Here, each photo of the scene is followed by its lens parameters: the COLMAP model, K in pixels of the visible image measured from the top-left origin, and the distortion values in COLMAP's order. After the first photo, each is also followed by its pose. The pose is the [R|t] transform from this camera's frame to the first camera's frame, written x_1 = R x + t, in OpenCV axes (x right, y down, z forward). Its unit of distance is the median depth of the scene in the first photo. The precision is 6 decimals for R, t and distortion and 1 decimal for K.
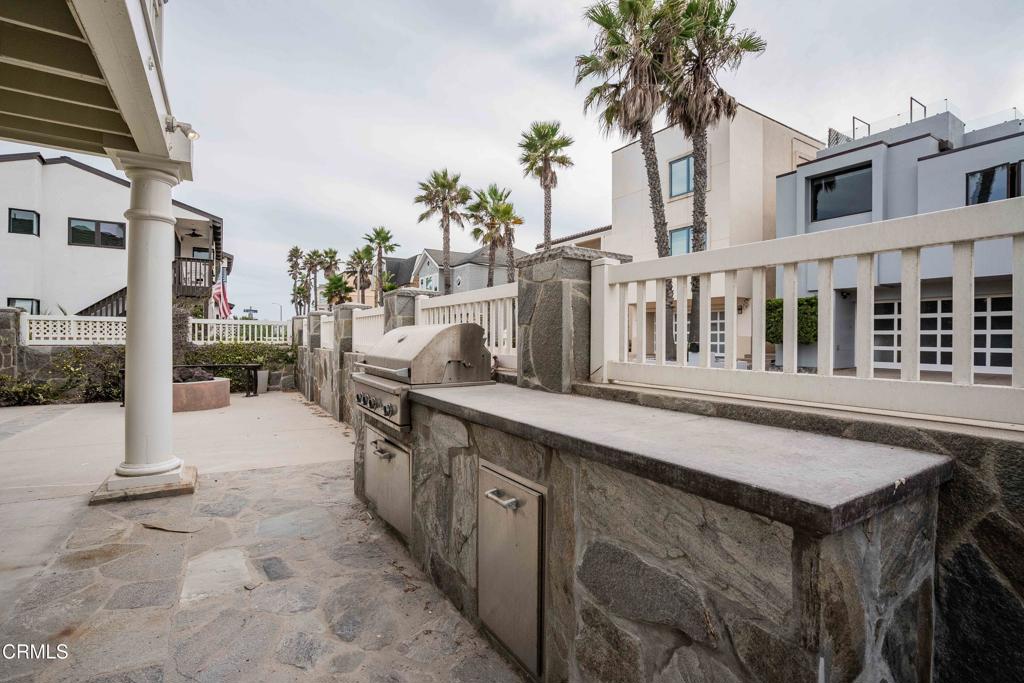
lens RADIAL K [[468.8, 0, 510.7], [0, 468.8, 338.5], [0, 0, 1]] dist [-0.002384, -0.000089]
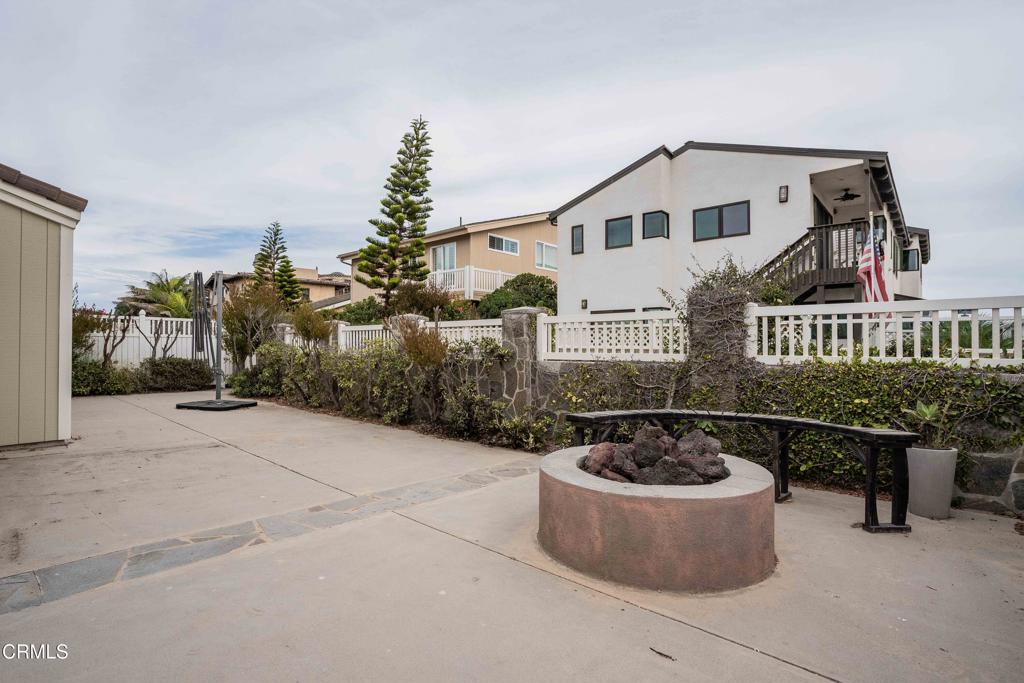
lens RADIAL K [[480.6, 0, 509.8], [0, 480.6, 341.4], [0, 0, 1]] dist [-0.001386, 0.000320]
pose [[0.287300, -0.019027, -0.957652, -0.283225], [-0.002627, 0.999783, -0.020652, 0.001394], [0.957837, 0.008449, 0.287187, 0.600187]]
